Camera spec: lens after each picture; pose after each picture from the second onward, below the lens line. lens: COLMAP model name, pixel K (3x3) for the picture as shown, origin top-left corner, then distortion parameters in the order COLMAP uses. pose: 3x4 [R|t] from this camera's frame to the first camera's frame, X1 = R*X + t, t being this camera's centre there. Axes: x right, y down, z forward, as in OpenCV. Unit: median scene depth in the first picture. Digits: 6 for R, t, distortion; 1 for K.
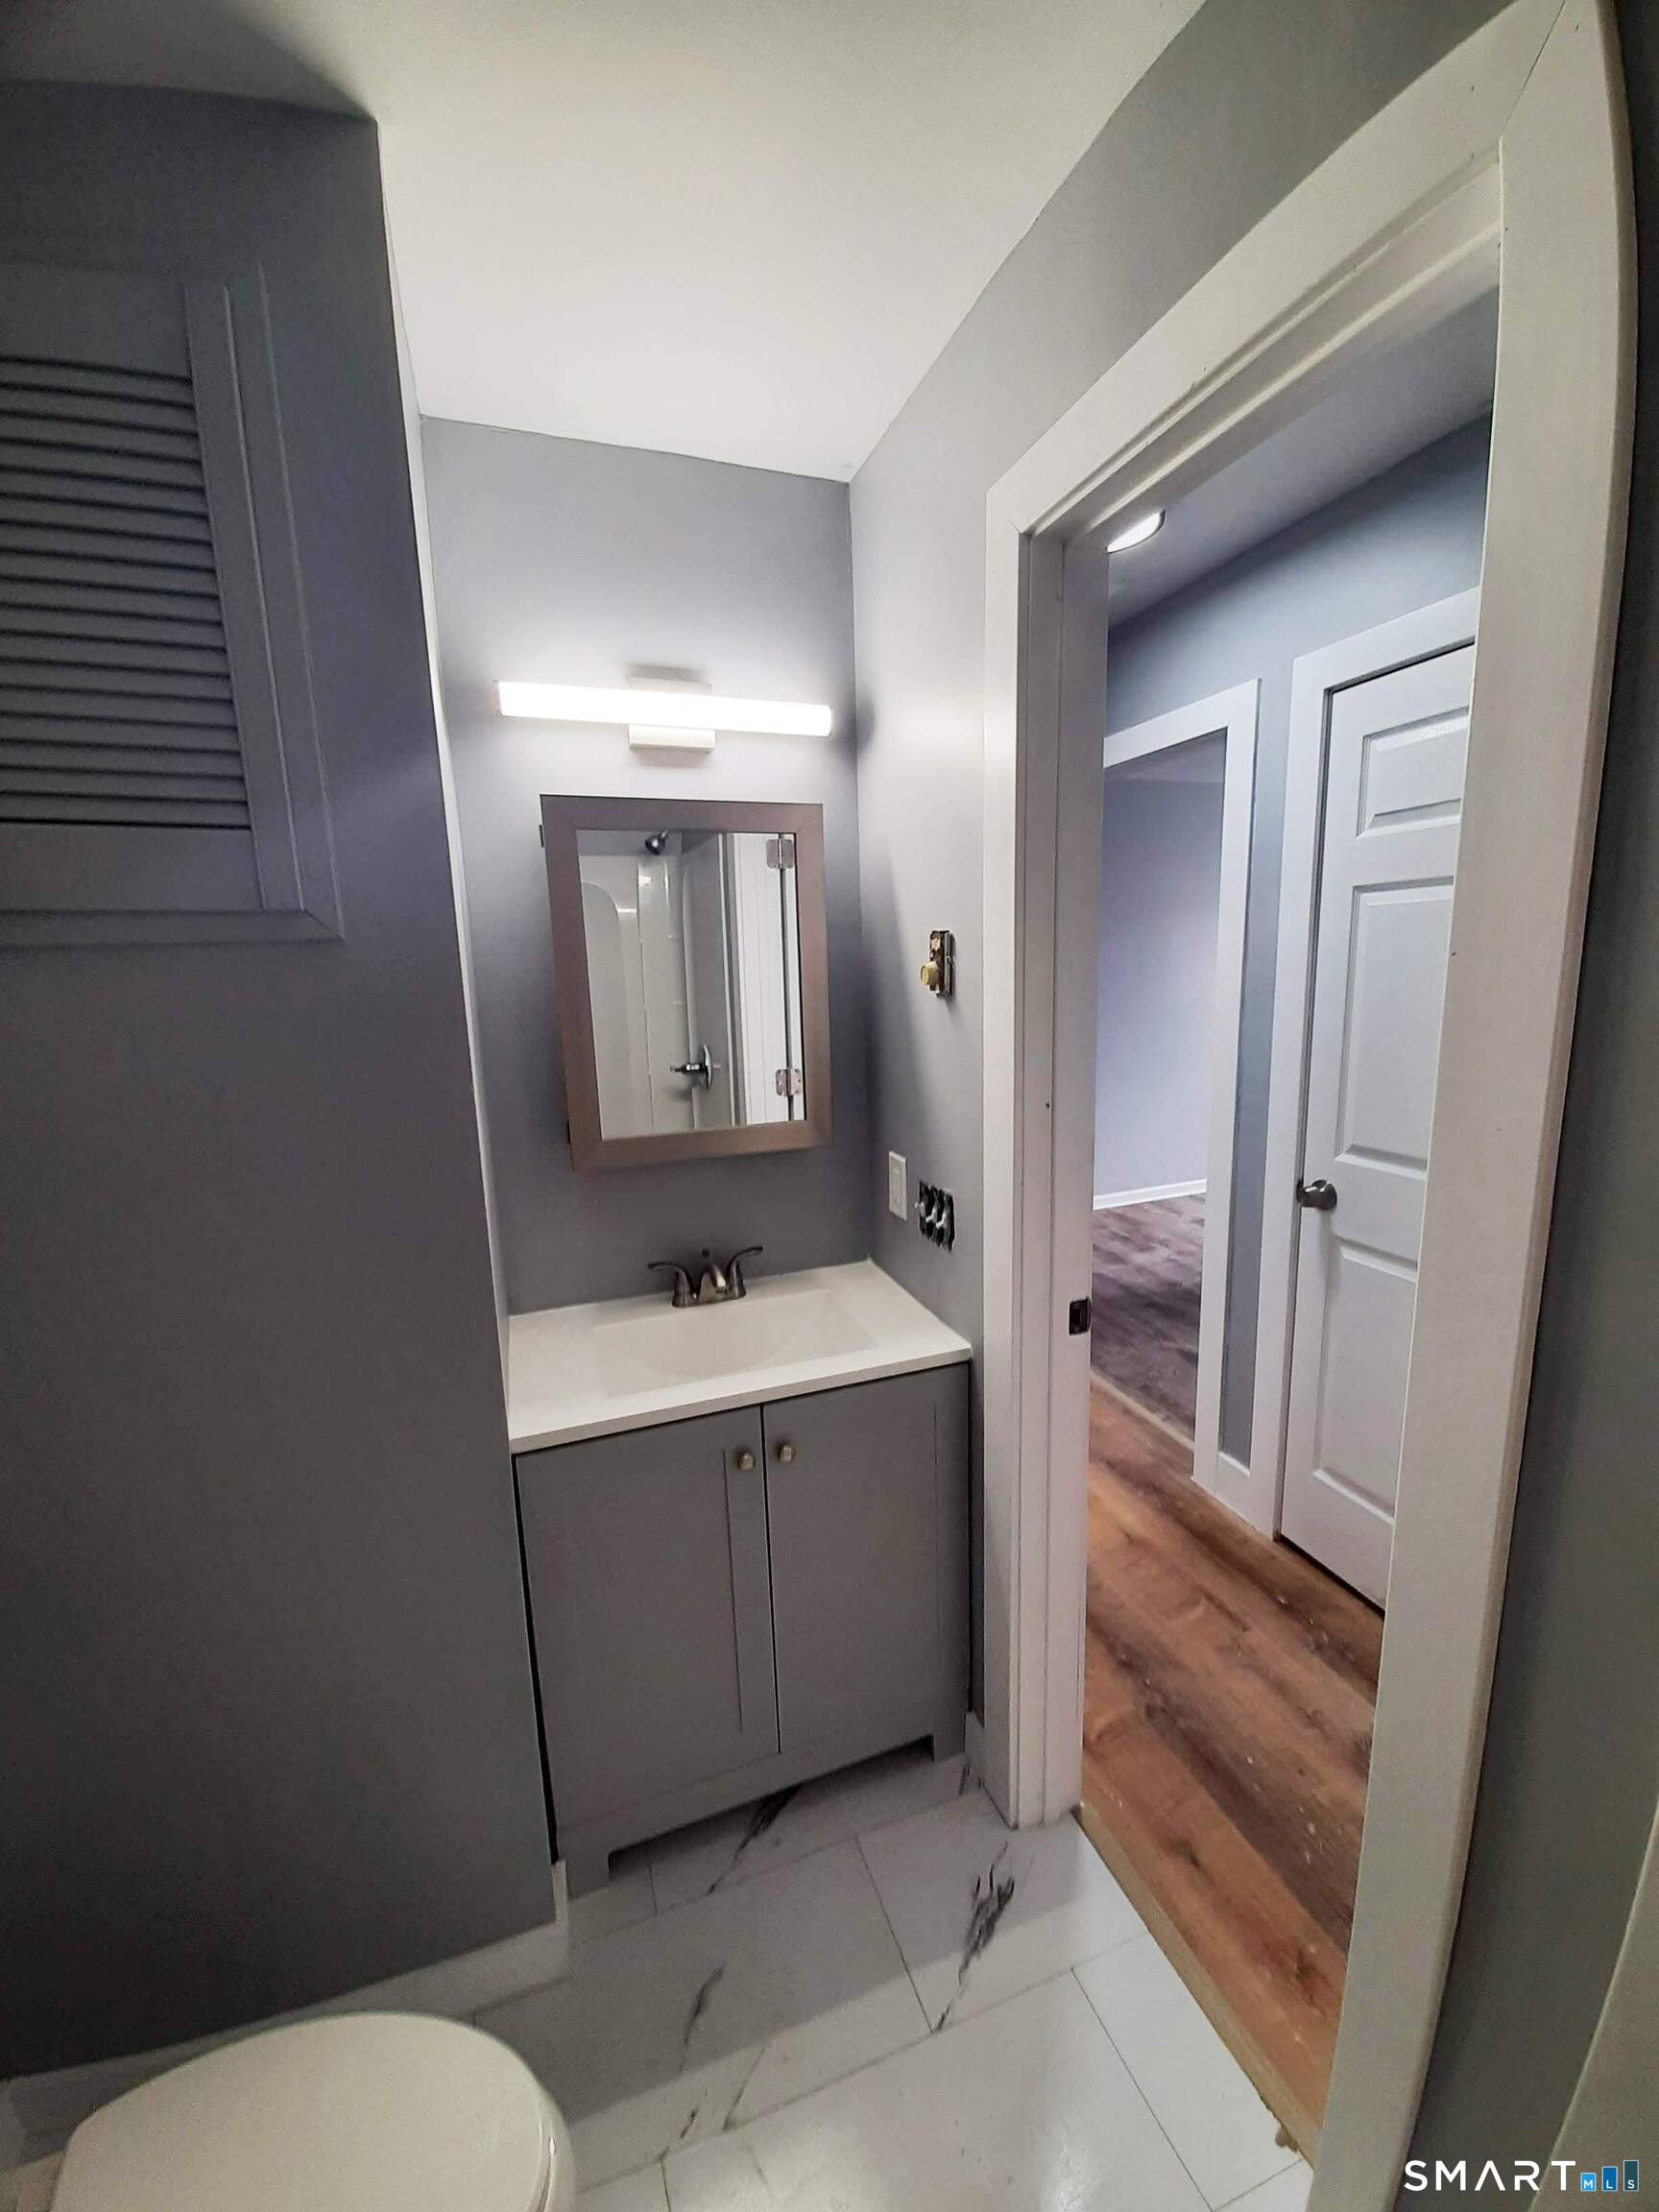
lens RADIAL K [[864.6, 0, 829.5], [0, 864.6, 1106.0], [0, 0, 1]] dist [0.017985, -0.019390]
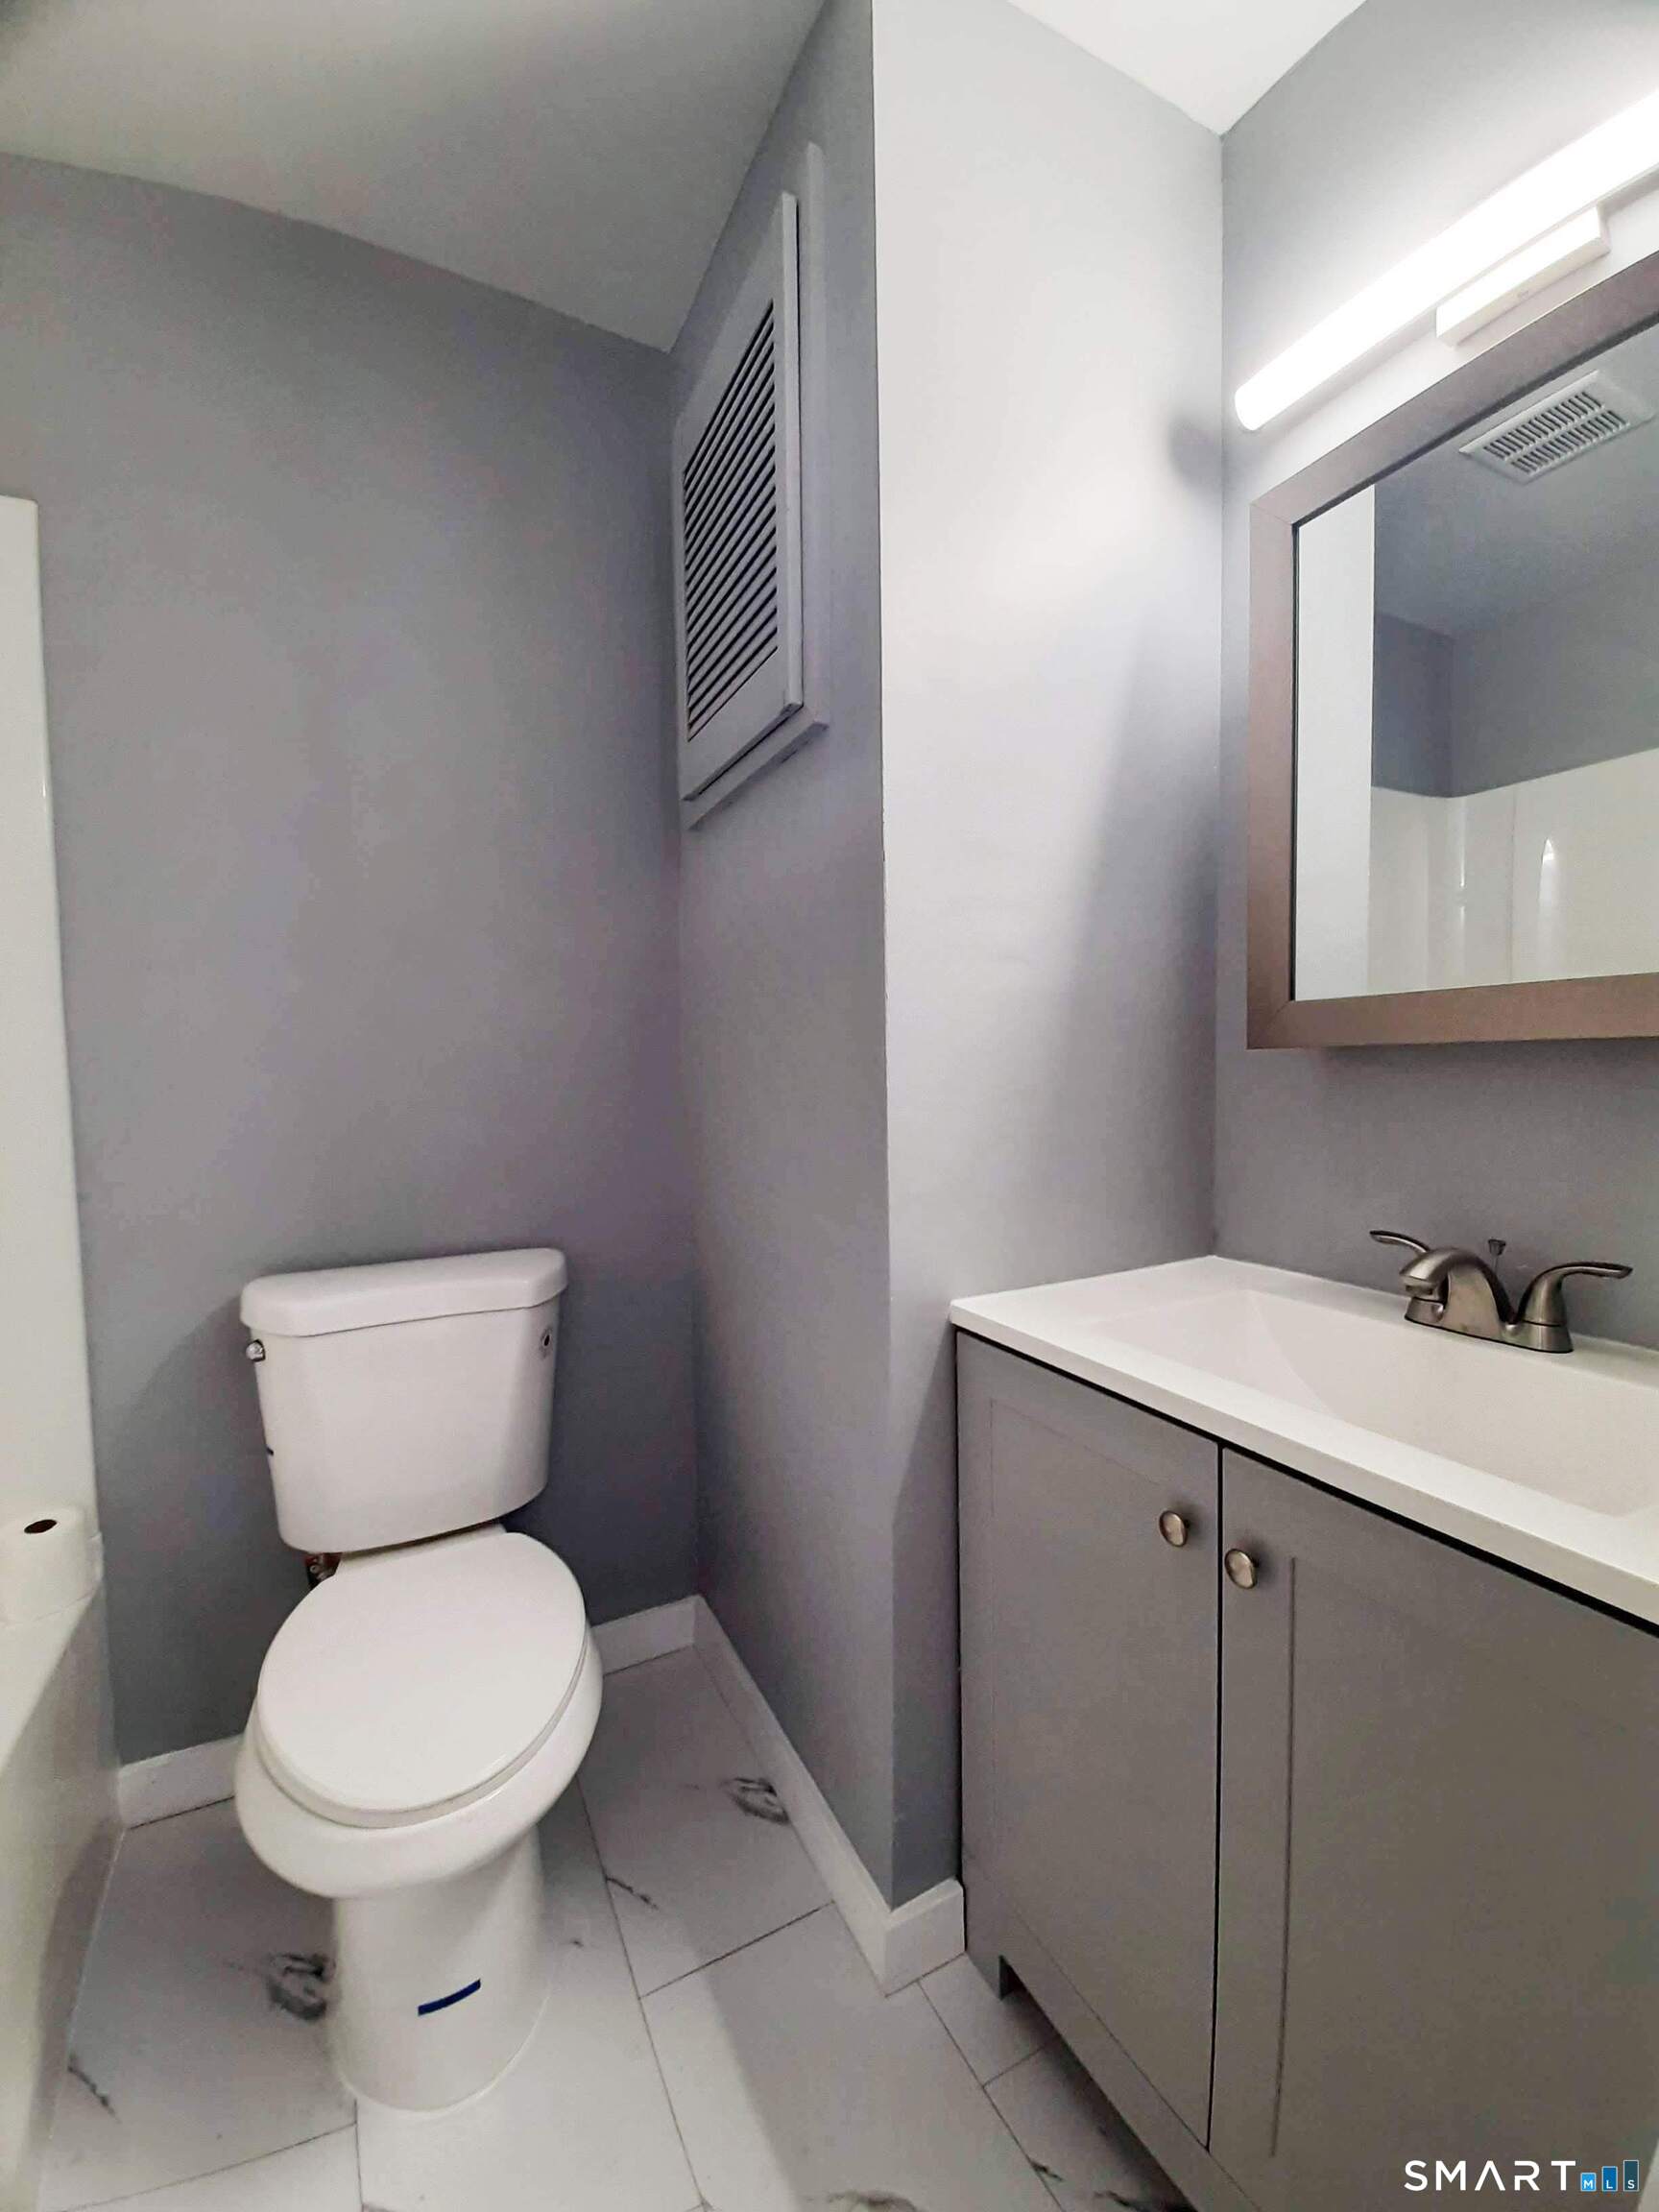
lens RADIAL K [[864.6, 0, 829.5], [0, 864.6, 1106.0], [0, 0, 1]] dist [0.017985, -0.019390]
pose [[0.111319, 0.074492, -0.990989, 0.341331], [-0.156127, 0.986115, 0.056587, 0.133733], [0.981444, 0.148421, 0.121403, 0.592796]]
